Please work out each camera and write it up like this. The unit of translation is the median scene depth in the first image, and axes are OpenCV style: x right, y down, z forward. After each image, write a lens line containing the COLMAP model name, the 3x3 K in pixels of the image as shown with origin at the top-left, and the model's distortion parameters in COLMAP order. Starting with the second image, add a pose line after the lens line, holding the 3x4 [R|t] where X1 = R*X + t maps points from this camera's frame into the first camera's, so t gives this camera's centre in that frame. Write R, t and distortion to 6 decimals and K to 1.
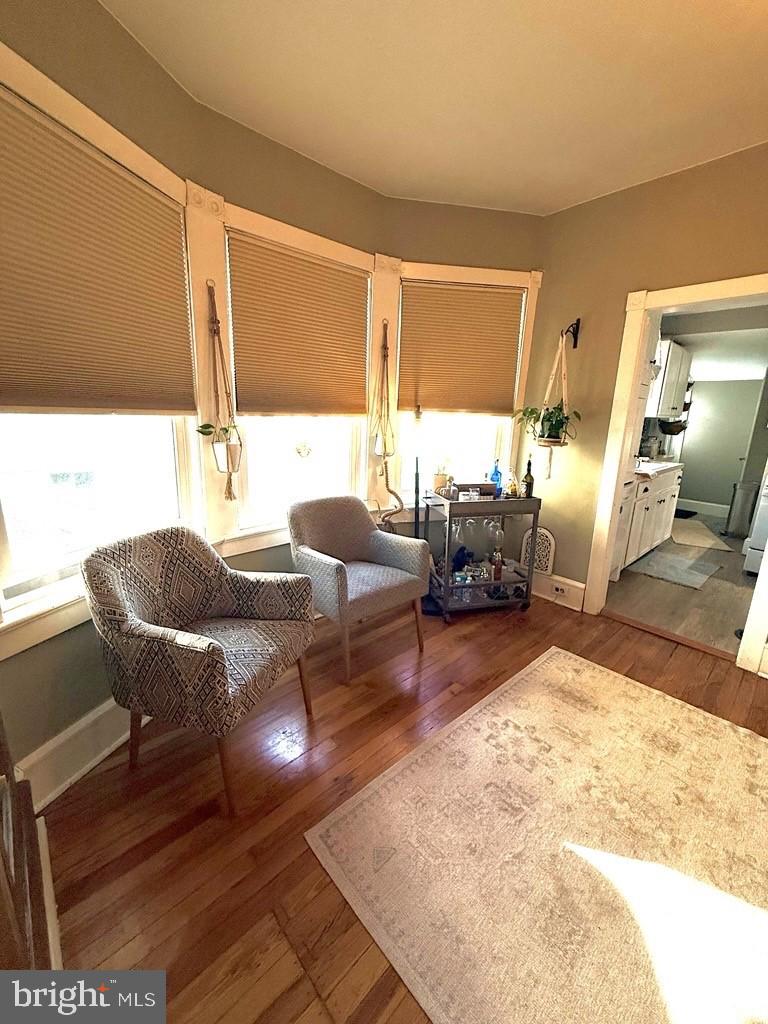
lens RADIAL K [[408.2, 0, 381.8], [0, 408.2, 507.1], [0, 0, 1]] dist [0.001319, -0.001030]
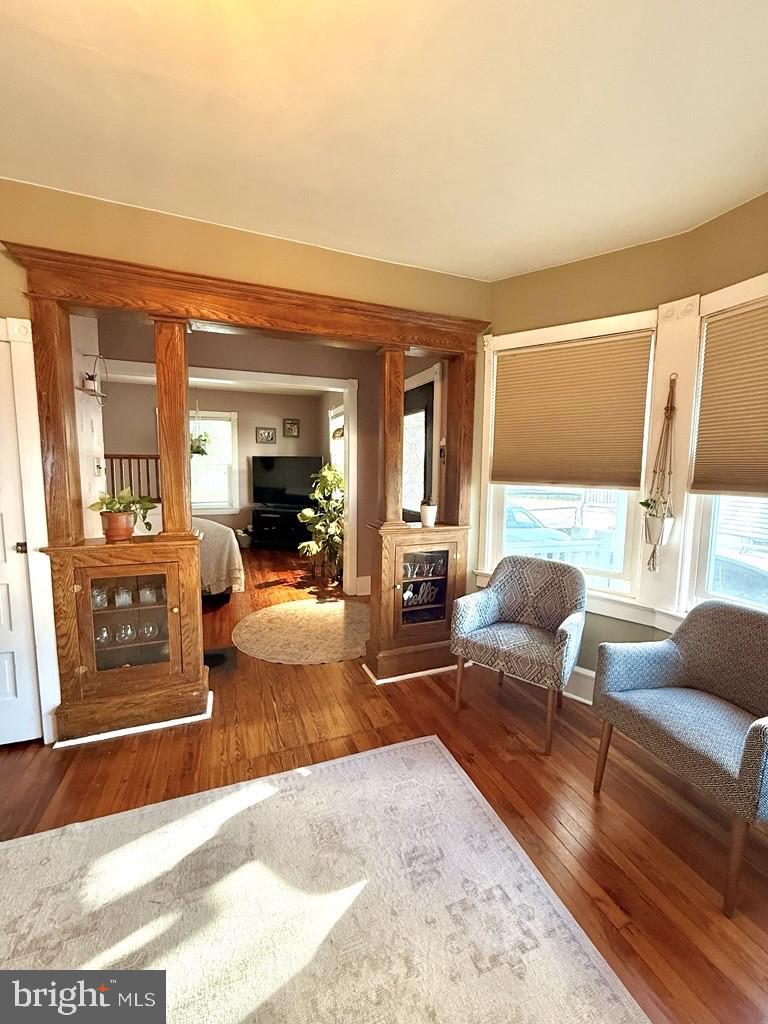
lens RADIAL K [[408.2, 0, 386.3], [0, 408.2, 511.2], [0, 0, 1]] dist [0.001319, -0.001030]
pose [[-0.368186, 0.060129, -0.927806, 1.050641], [-0.239771, 0.958012, 0.157236, -0.207514], [0.898303, 0.280353, -0.338310, 0.878258]]
